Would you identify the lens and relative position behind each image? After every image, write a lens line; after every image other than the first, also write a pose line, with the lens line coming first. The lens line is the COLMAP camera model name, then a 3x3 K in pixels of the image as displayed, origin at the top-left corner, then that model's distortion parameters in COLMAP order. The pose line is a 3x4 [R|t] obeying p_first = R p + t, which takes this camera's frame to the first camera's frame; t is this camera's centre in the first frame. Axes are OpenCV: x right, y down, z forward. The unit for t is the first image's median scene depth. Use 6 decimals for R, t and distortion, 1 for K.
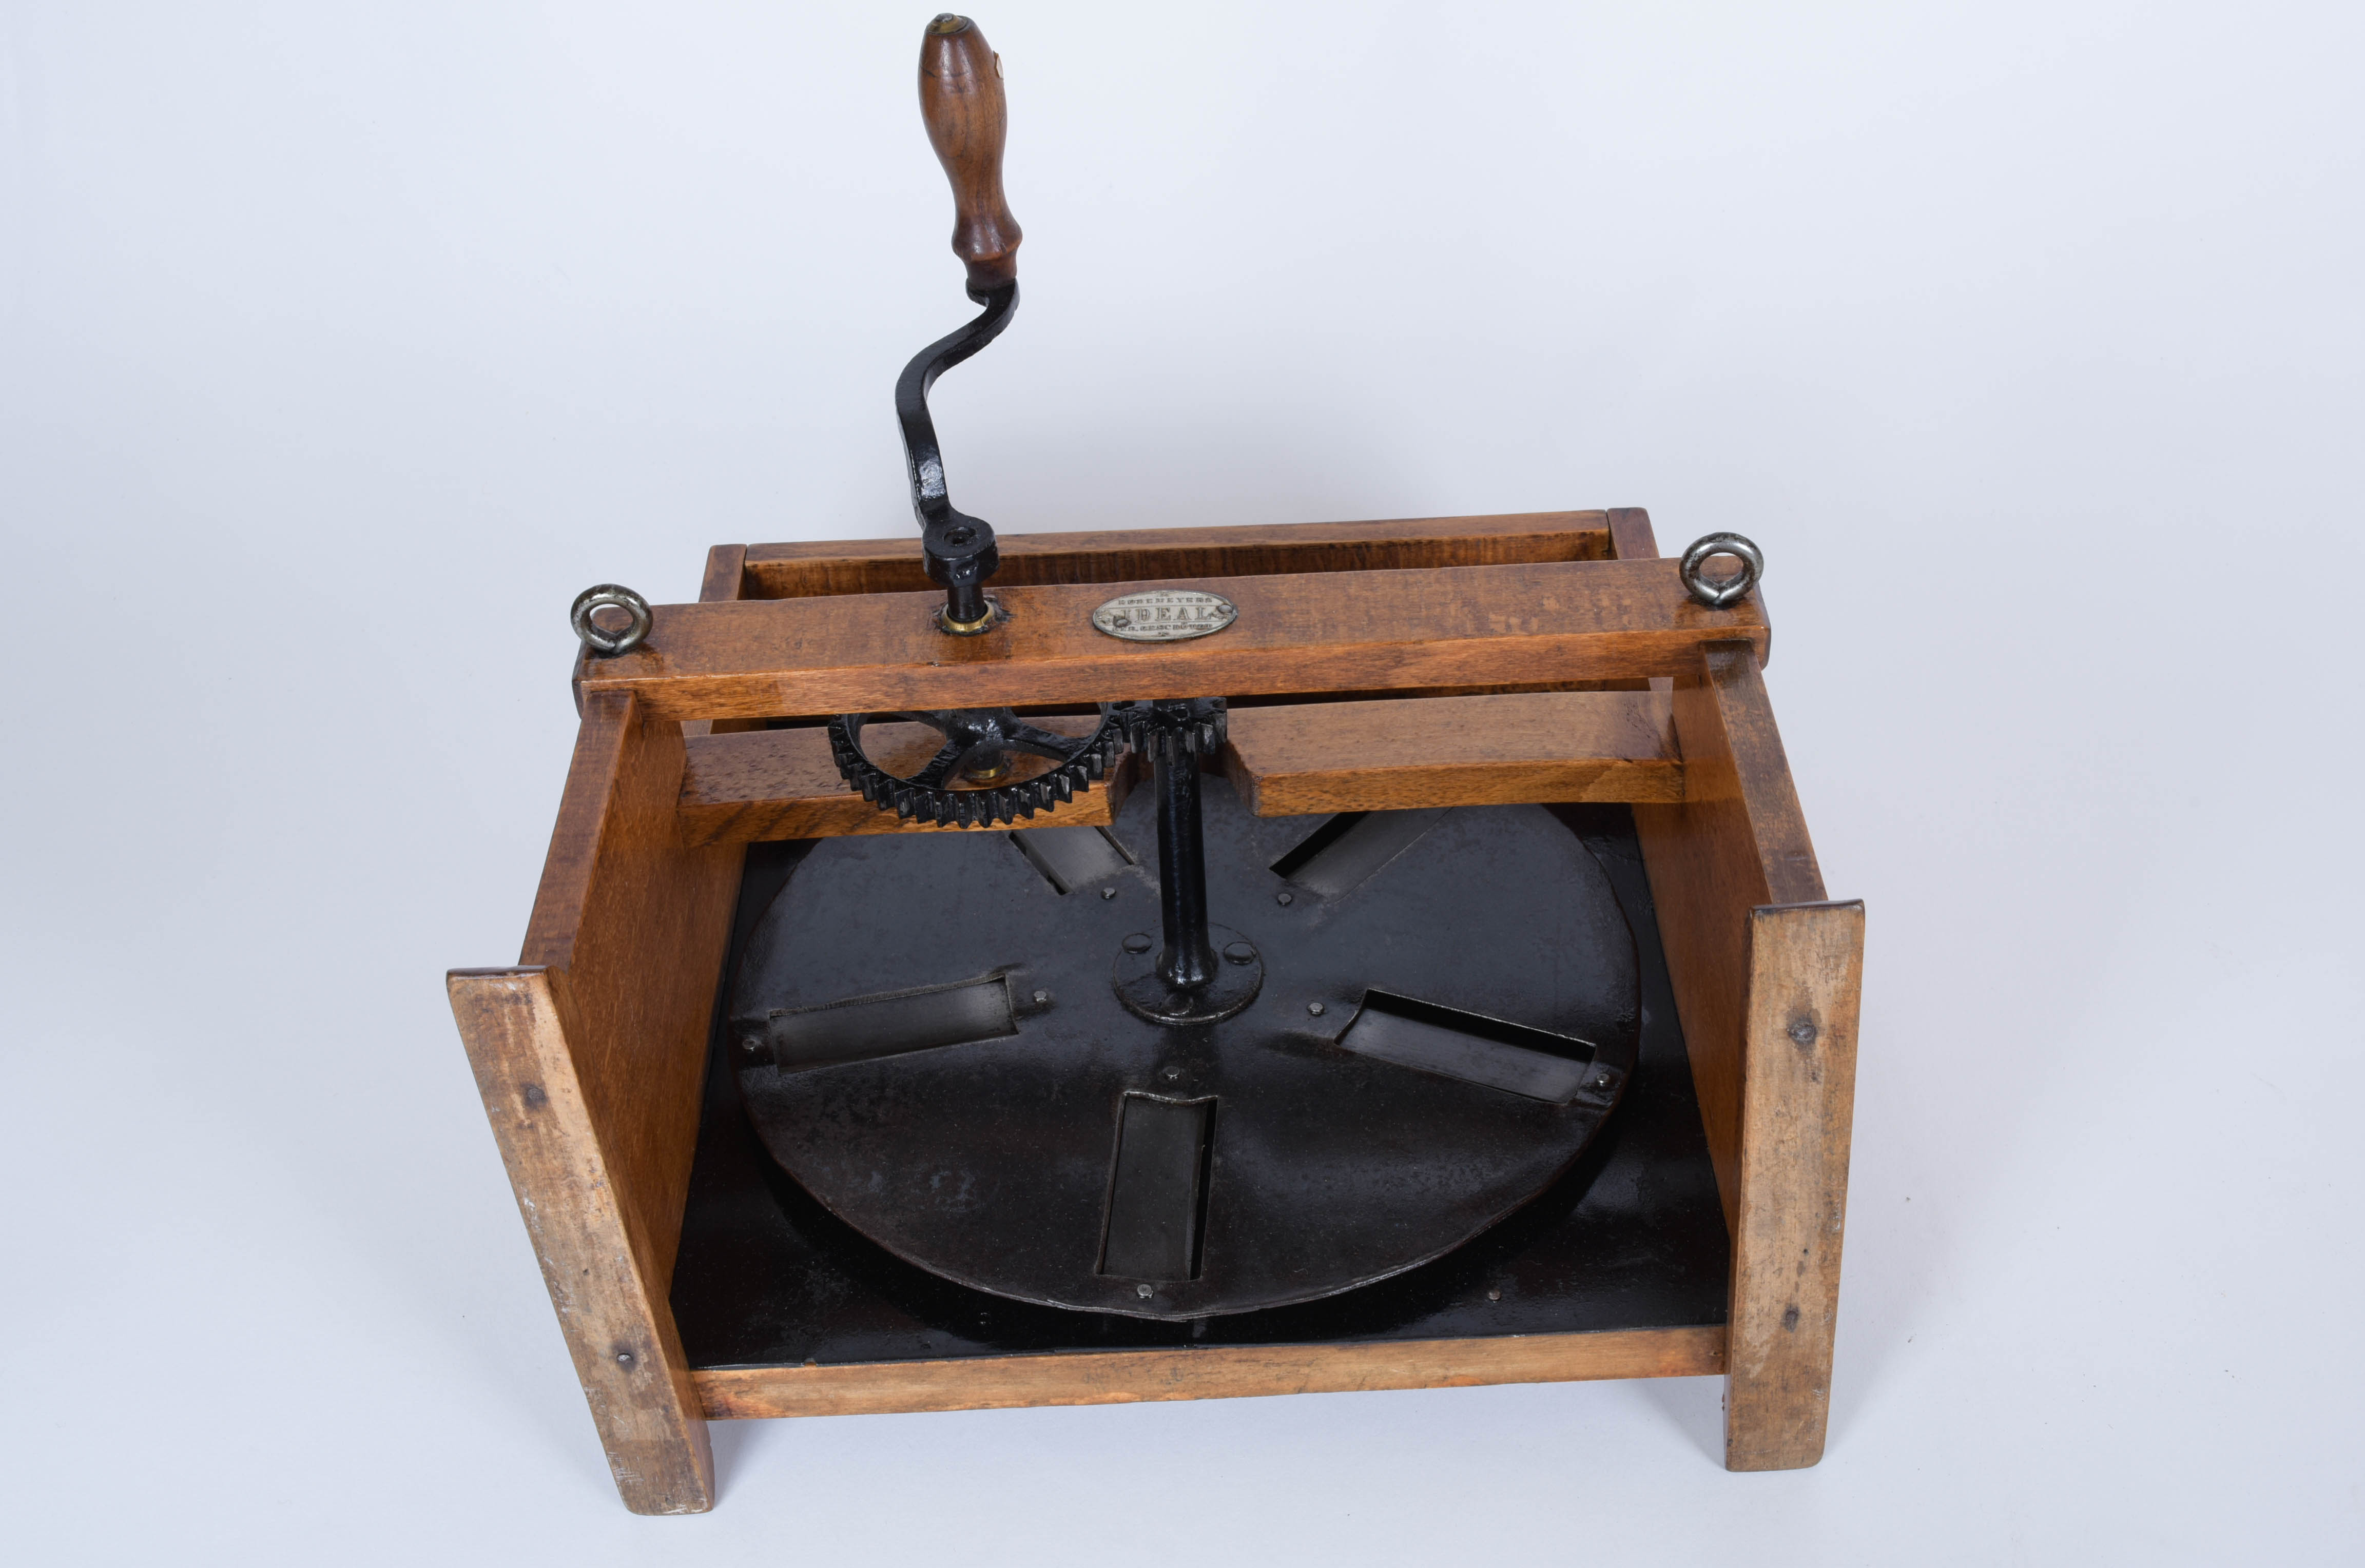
lens RADIAL K [[2776.7, 0, 1219.2], [0, 2776.7, 801.4], [0, 0, 1]] dist [-0.004903, 0.000000]
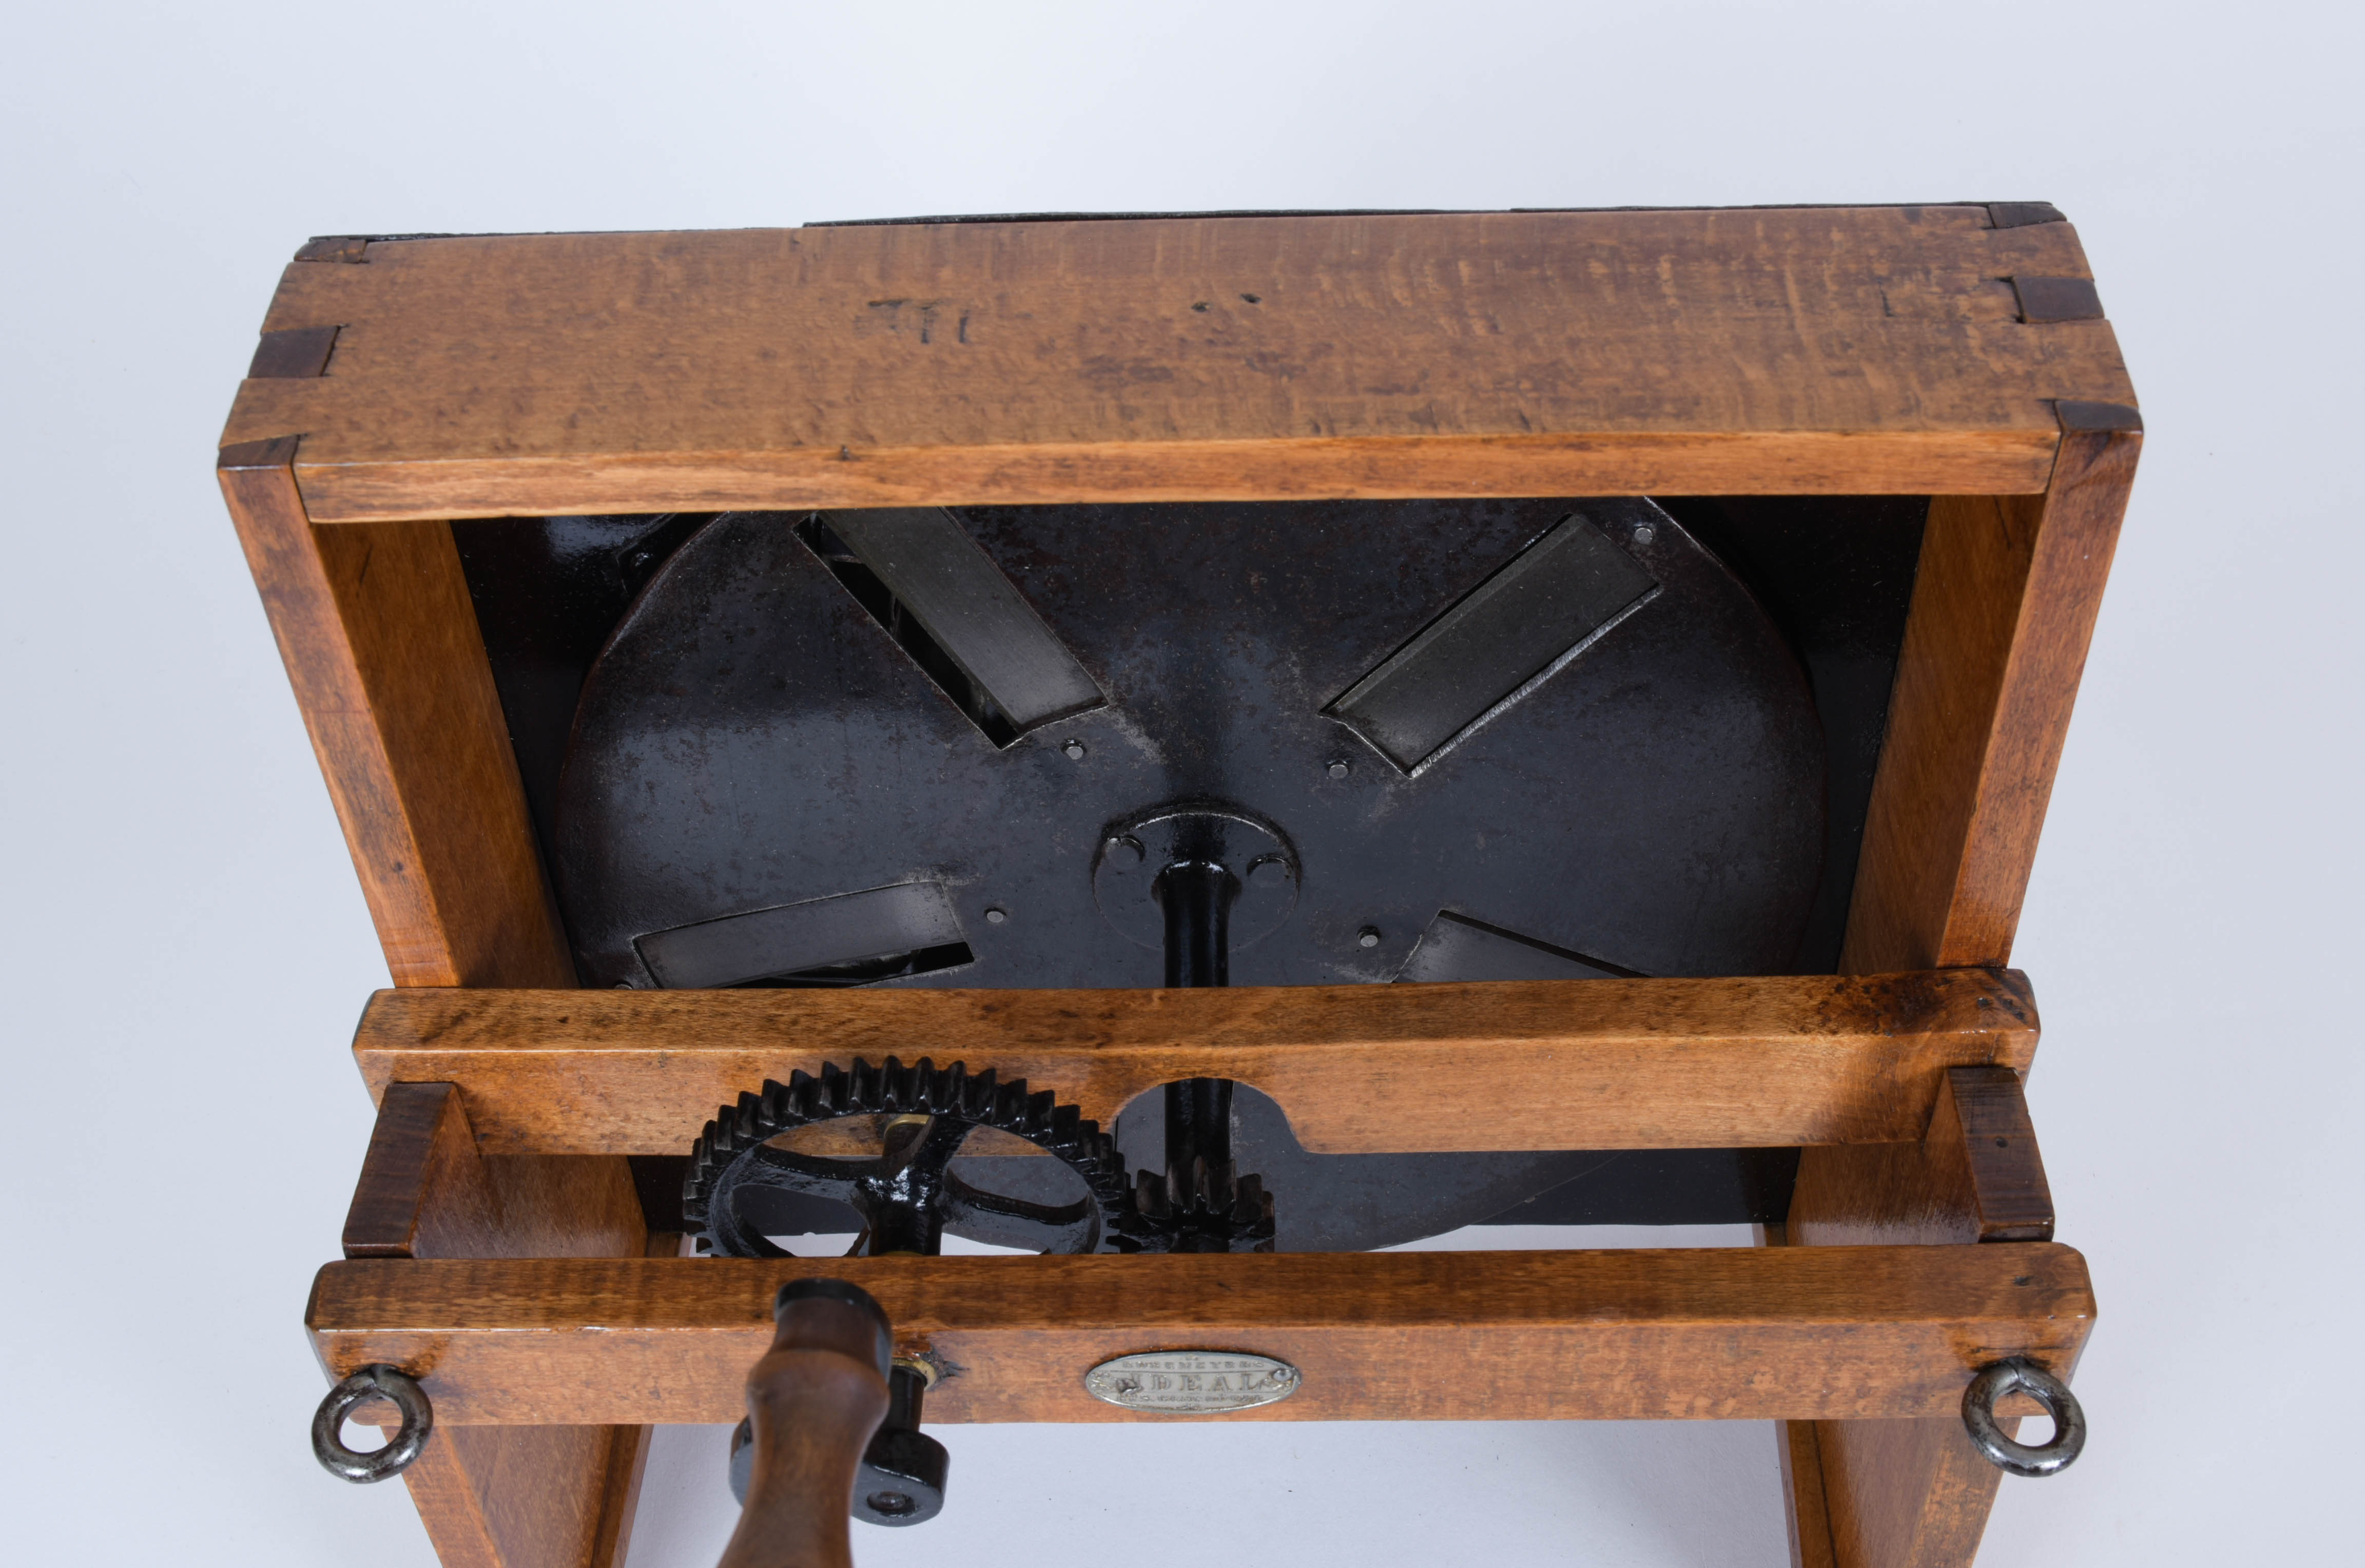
lens RADIAL K [[2776.7, 0, 1197.4], [0, 2776.7, 791.3], [0, 0, 1]] dist [-0.004903, 0.000000]
pose [[0.999238, -0.029494, 0.025559, -0.031429], [-0.028771, -0.114193, 0.993042, -0.720204], [-0.026370, -0.993021, -0.114955, 1.220939]]
